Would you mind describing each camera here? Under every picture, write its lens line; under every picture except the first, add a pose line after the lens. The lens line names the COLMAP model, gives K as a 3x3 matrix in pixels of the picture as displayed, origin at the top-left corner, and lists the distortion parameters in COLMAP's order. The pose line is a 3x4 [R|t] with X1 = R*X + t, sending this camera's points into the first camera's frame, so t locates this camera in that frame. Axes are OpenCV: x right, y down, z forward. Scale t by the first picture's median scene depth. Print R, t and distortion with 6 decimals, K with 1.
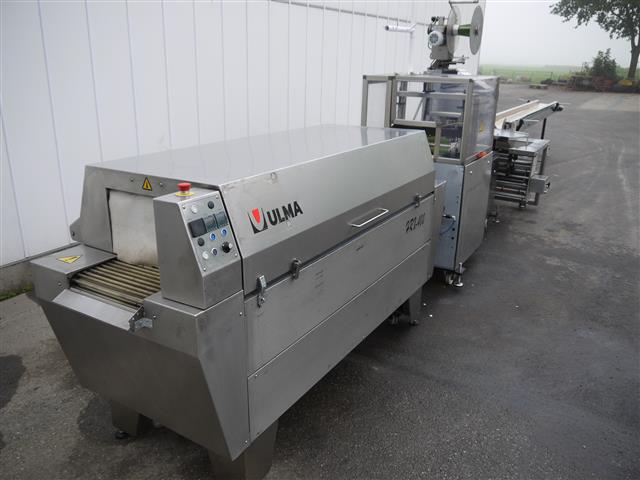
lens RADIAL K [[525.9, 0, 321.5], [0, 525.9, 243.7], [0, 0, 1]] dist [-0.052162, 0.029008]
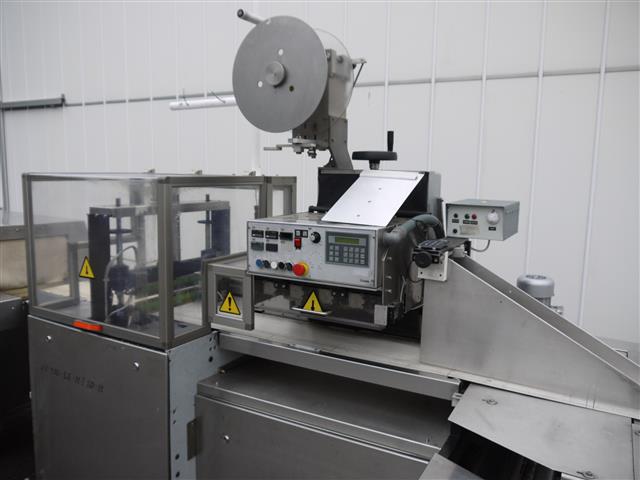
lens RADIAL K [[525.9, 0, 318.0], [0, 525.9, 240.2], [0, 0, 1]] dist [-0.052162, 0.029008]
pose [[0.017558, 0.120627, -0.992543, 1.061769], [-0.358478, 0.927458, 0.106376, -0.505586], [0.933373, 0.353937, 0.059526, 1.543083]]
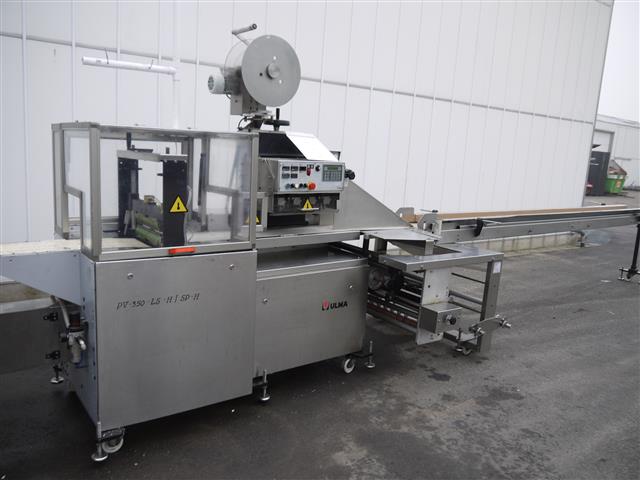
lens RADIAL K [[525.9, 0, 319.8], [0, 525.9, 242.6], [0, 0, 1]] dist [-0.052162, 0.029008]
pose [[0.924686, 0.102063, -0.366795, 0.916270], [-0.166971, 0.974521, -0.149766, -0.153276], [0.342163, 0.199731, 0.918168, 0.656055]]
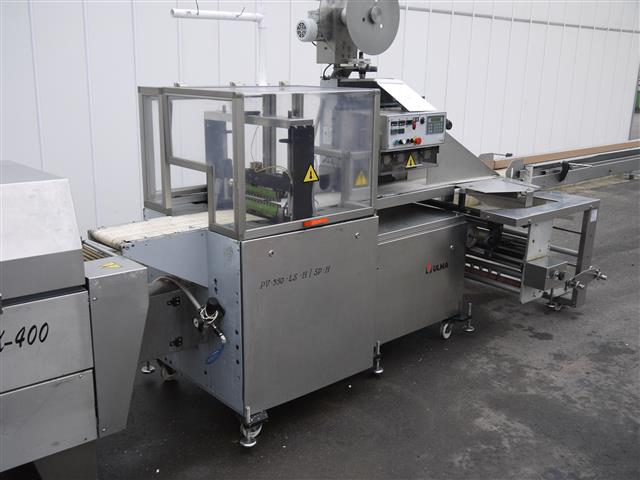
lens RADIAL K [[648.9, 0, 318.8], [0, 648.9, 242.9], [0, 0, 1]] dist [-0.019745, 0.000000]
pose [[0.951466, 0.078353, -0.297612, 0.706188], [-0.103349, 0.992237, -0.069177, -0.131754], [0.289882, 0.096577, 0.952177, 0.431083]]
